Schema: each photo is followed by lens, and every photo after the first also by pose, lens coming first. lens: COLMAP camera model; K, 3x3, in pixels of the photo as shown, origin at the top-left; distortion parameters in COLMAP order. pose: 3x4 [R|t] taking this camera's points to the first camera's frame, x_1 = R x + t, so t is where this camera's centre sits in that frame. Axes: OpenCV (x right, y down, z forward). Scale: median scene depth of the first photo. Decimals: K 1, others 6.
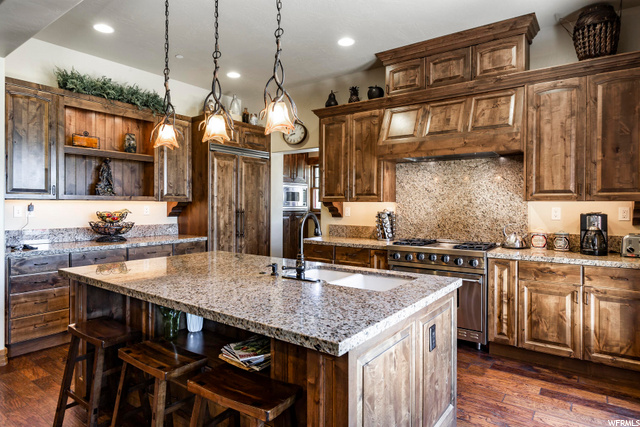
lens RADIAL K [[381.9, 0, 317.8], [0, 381.9, 202.0], [0, 0, 1]] dist [-0.004333, -0.000147]
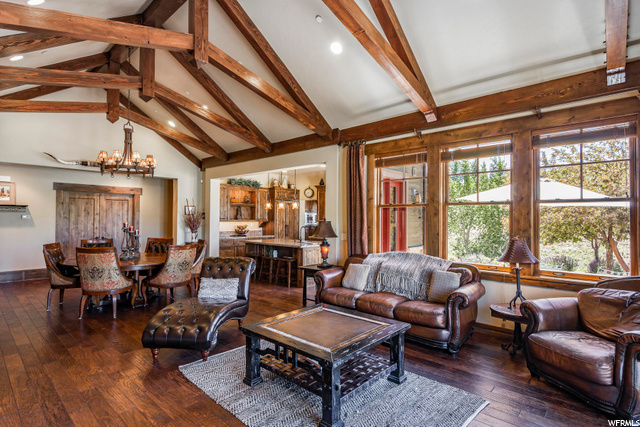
lens RADIAL K [[319.8, 0, 320.0], [0, 319.8, 213.5], [0, 0, 1]] dist [0.001670, 0.000027]
pose [[0.997648, -0.007478, -0.068134, 0.172308], [0.006150, 0.999787, -0.019688, -0.011531], [0.068267, 0.019222, 0.997482, -1.212559]]
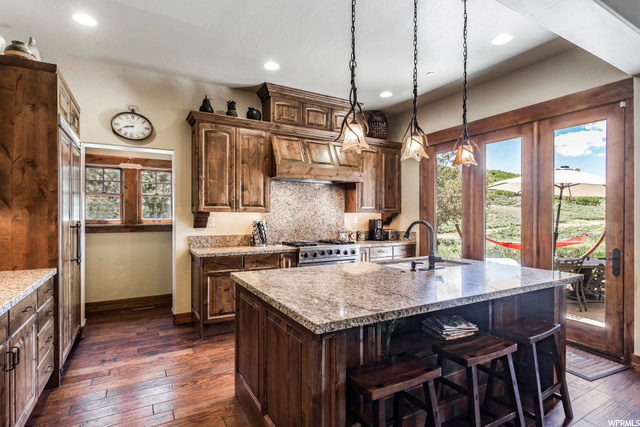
lens RADIAL K [[319.8, 0, 320.0], [0, 319.8, 213.5], [0, 0, 1]] dist [0.001670, 0.000027]
pose [[0.403061, 0.002813, 0.915169, -0.621862], [-0.006183, 0.999981, -0.000350, 0.002235], [-0.915152, -0.005518, 0.403071, 0.438764]]
